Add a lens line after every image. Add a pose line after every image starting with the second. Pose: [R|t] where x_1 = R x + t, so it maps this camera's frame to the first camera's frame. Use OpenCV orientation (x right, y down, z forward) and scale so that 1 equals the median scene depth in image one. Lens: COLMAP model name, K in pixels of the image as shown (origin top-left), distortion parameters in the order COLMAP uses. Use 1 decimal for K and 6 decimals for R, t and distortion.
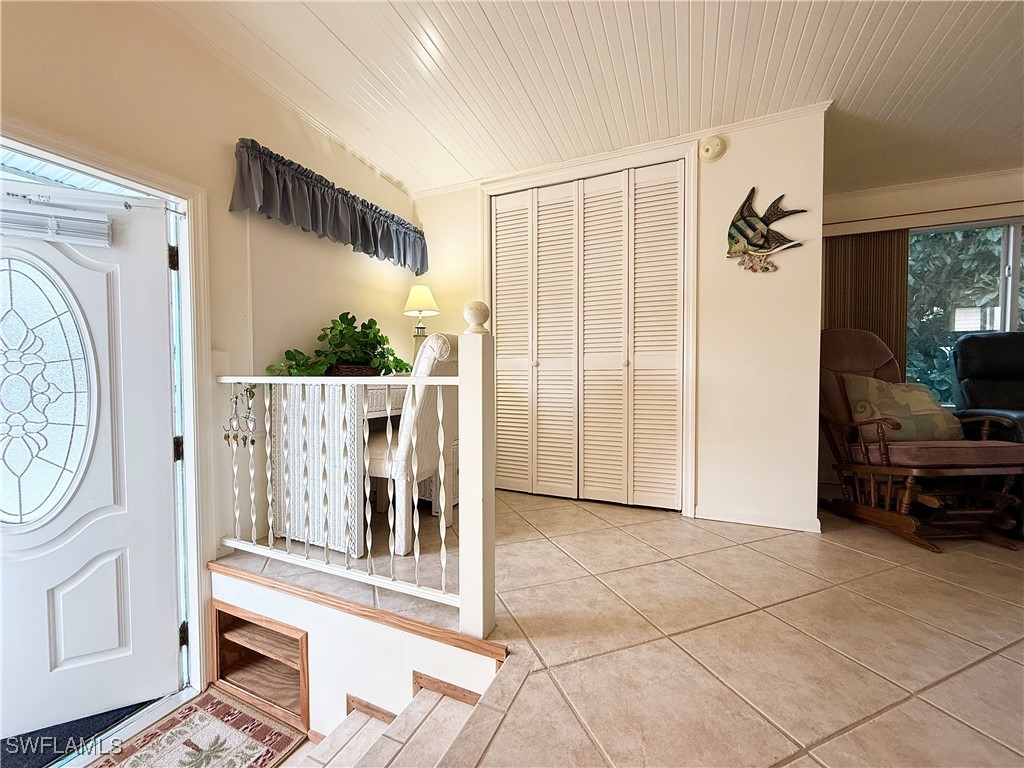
lens RADIAL K [[412.7, 0, 508.5], [0, 412.7, 386.9], [0, 0, 1]] dist [0.000670, 0.000122]
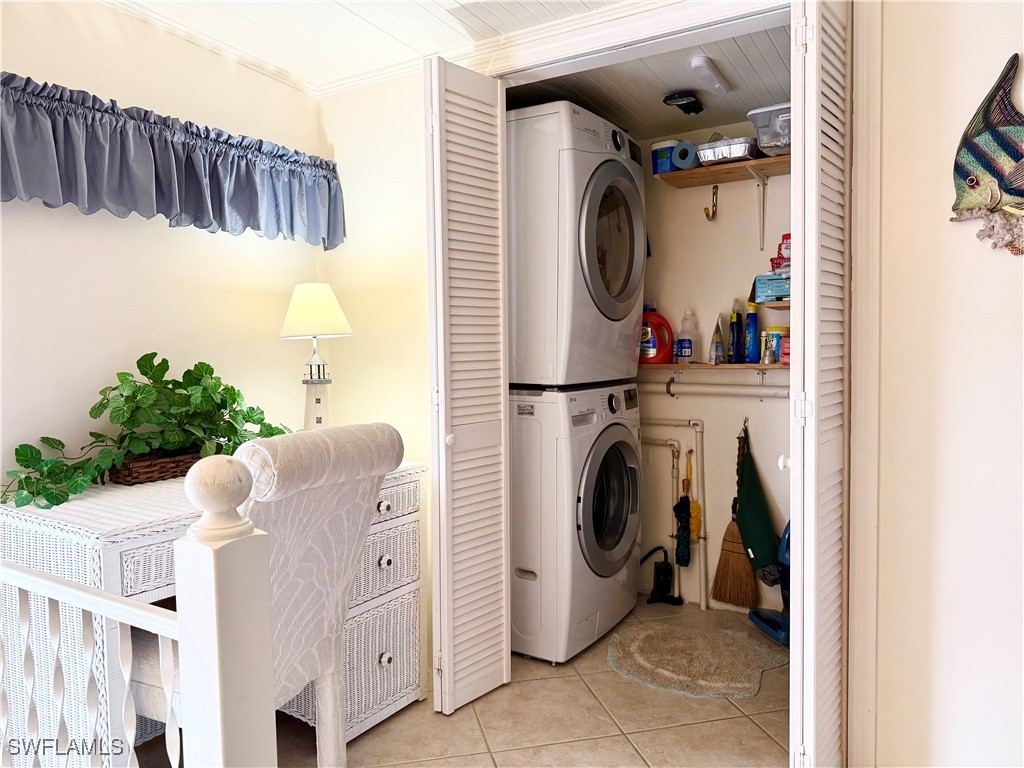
lens RADIAL K [[736.2, 0, 511.7], [0, 736.2, 388.3], [0, 0, 1]] dist [0.018505, -0.029337]
pose [[0.989910, -0.007490, -0.141501, 0.174522], [0.011637, 0.999526, 0.028503, -0.157283], [0.141221, -0.029862, 0.989528, 0.160828]]
